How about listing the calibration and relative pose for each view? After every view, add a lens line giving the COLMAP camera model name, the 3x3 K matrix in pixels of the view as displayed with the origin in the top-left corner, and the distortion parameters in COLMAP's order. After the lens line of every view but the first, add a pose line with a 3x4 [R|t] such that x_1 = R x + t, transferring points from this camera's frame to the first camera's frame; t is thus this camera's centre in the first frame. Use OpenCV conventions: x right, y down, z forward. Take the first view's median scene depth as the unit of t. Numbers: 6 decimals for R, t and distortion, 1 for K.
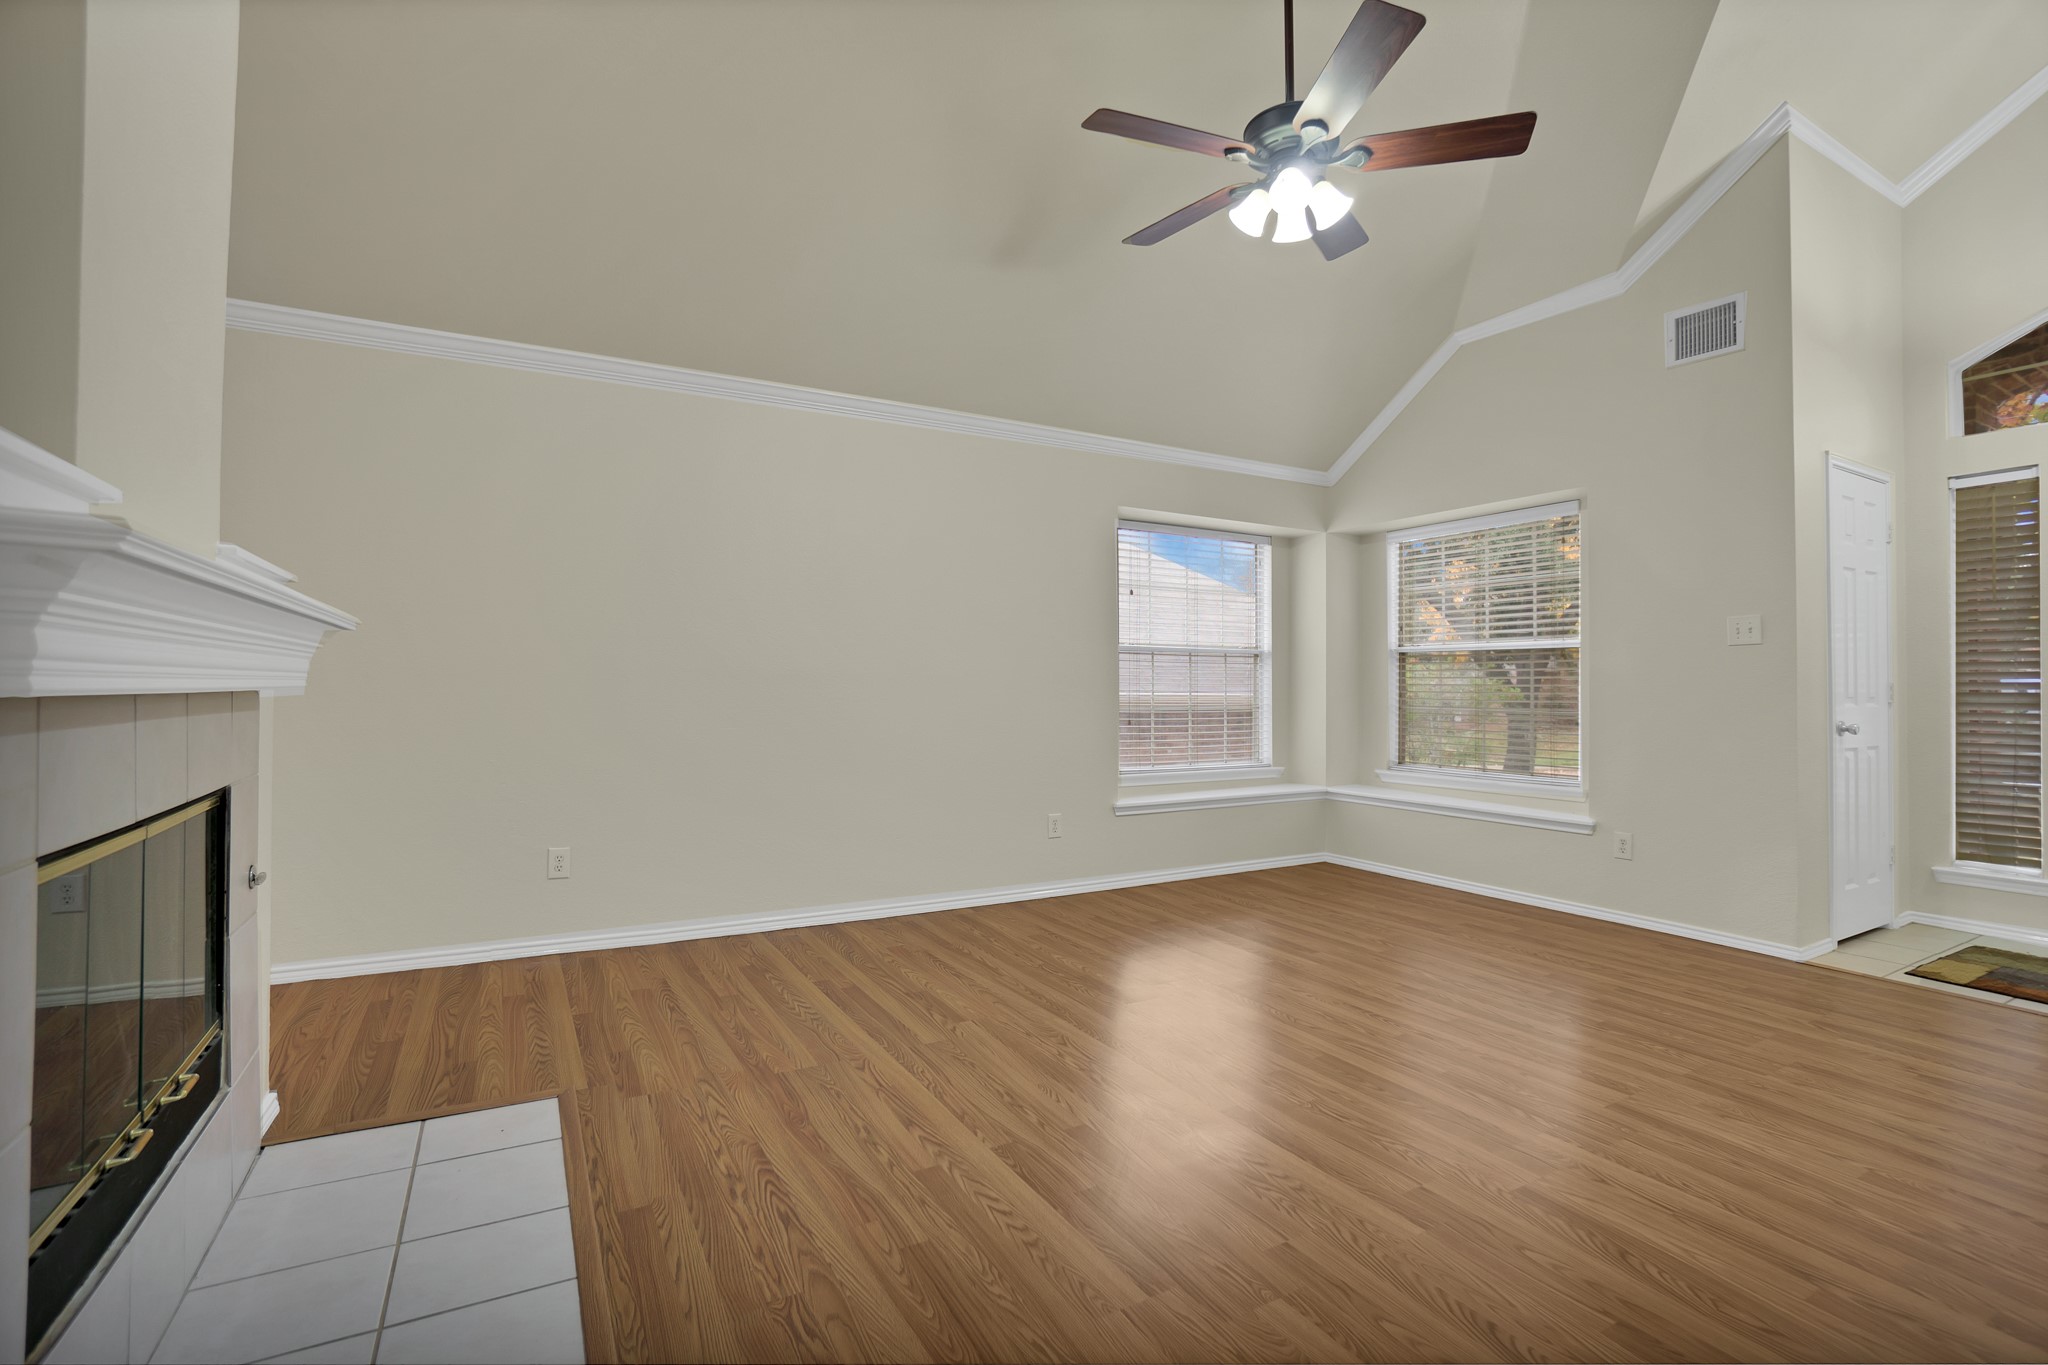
lens RADIAL K [[926.5, 0, 1001.7], [0, 926.5, 666.3], [0, 0, 1]] dist [-0.058527, 0.023105]
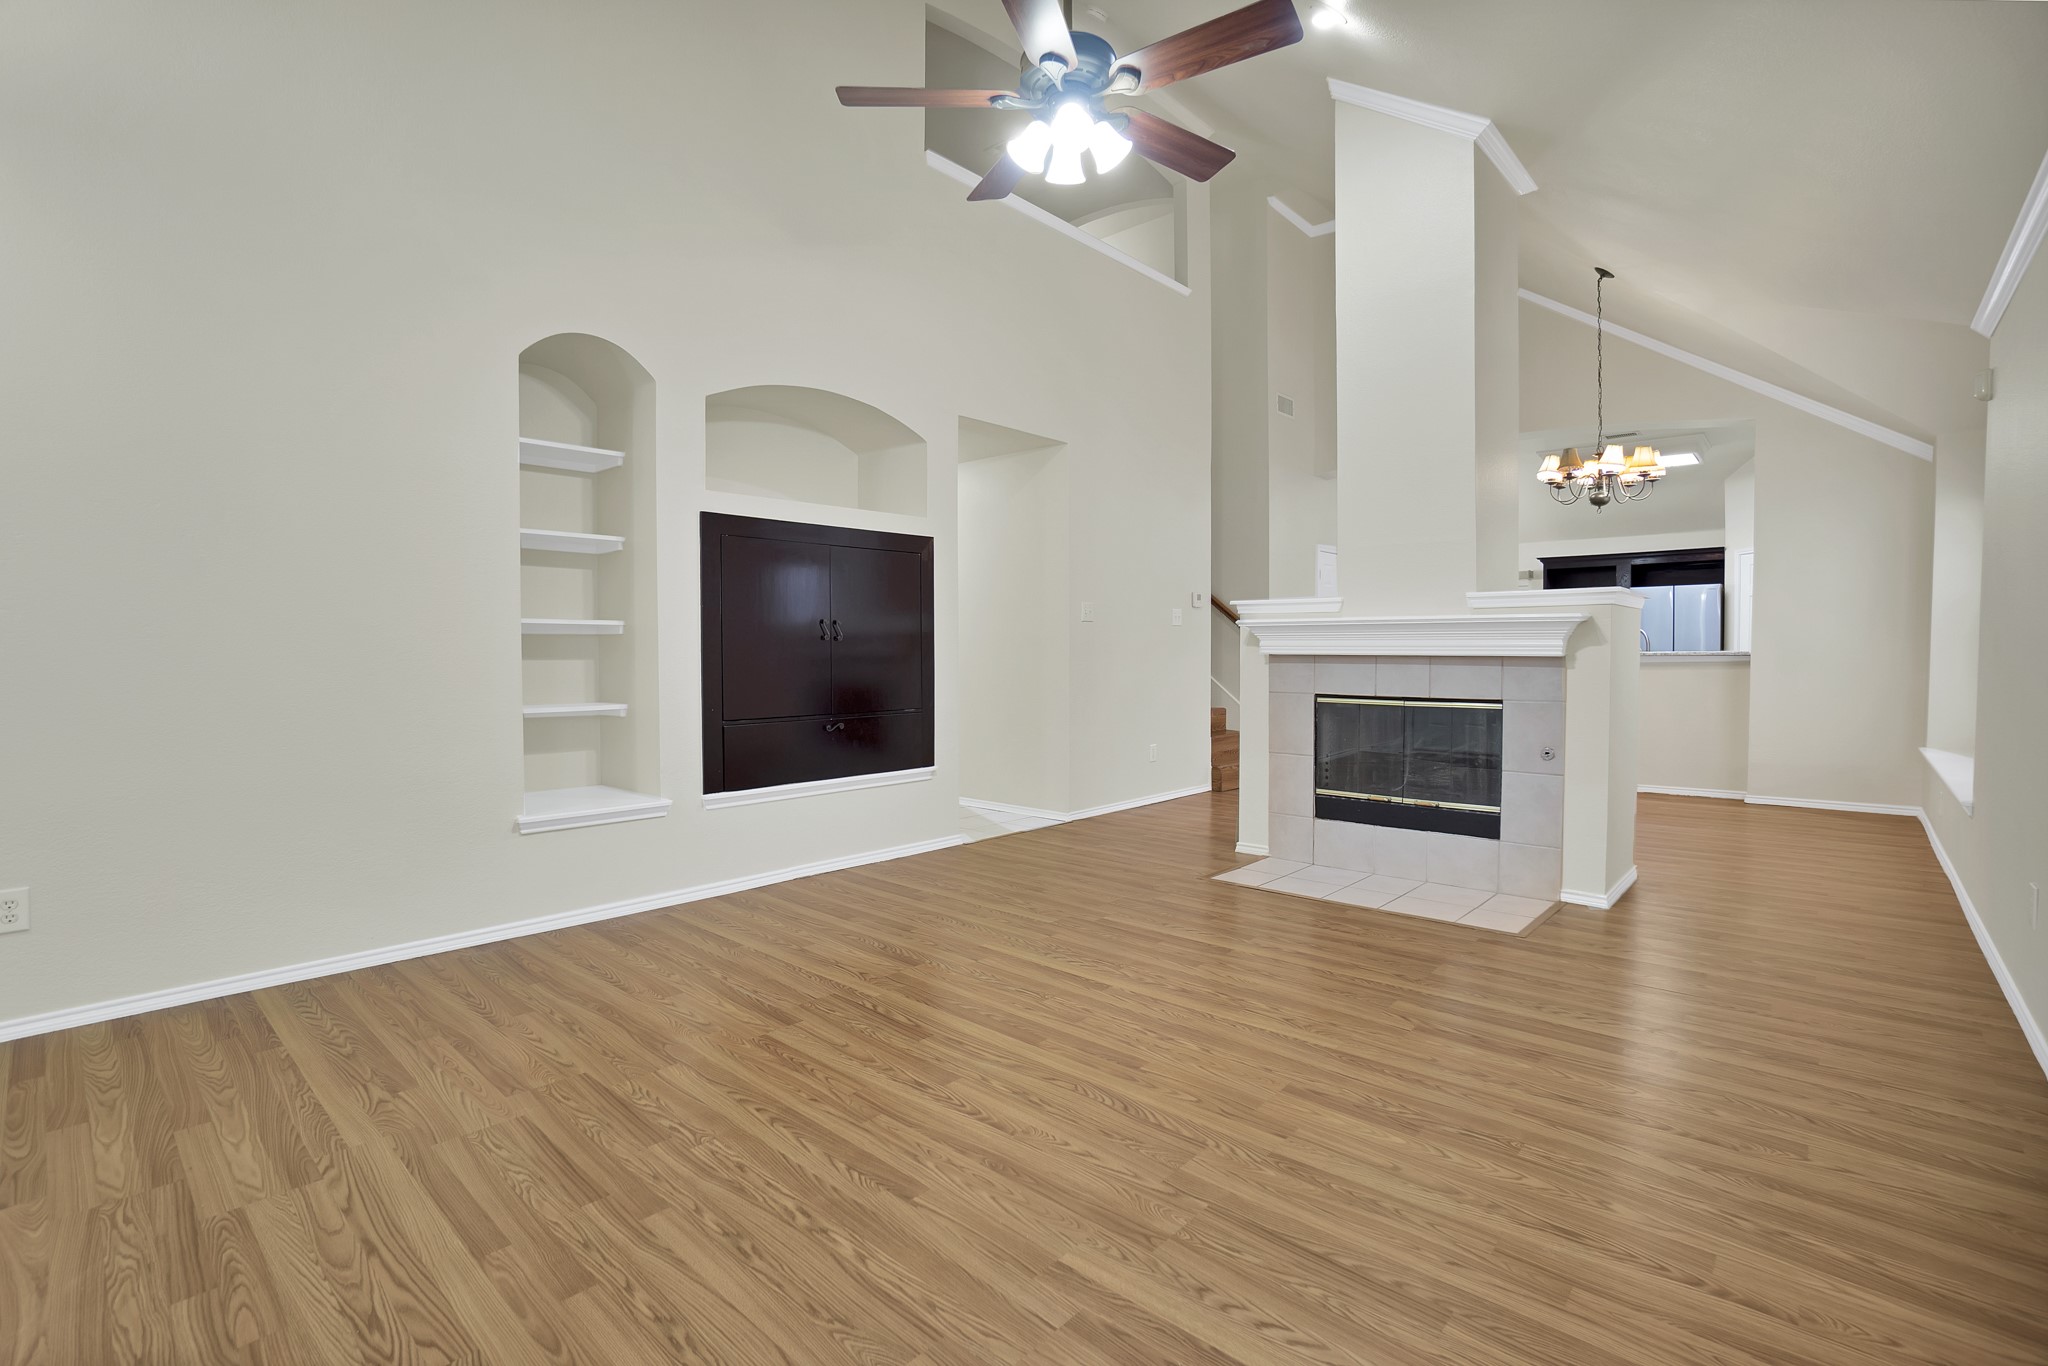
lens RADIAL K [[926.5, 0, 1001.7], [0, 926.5, 666.8], [0, 0, 1]] dist [-0.058527, 0.023105]
pose [[-0.949717, -0.001671, -0.313107, 0.765725], [-0.001691, 0.999999, -0.000209, 0.036966], [0.313107, 0.000331, -0.949718, 2.106046]]
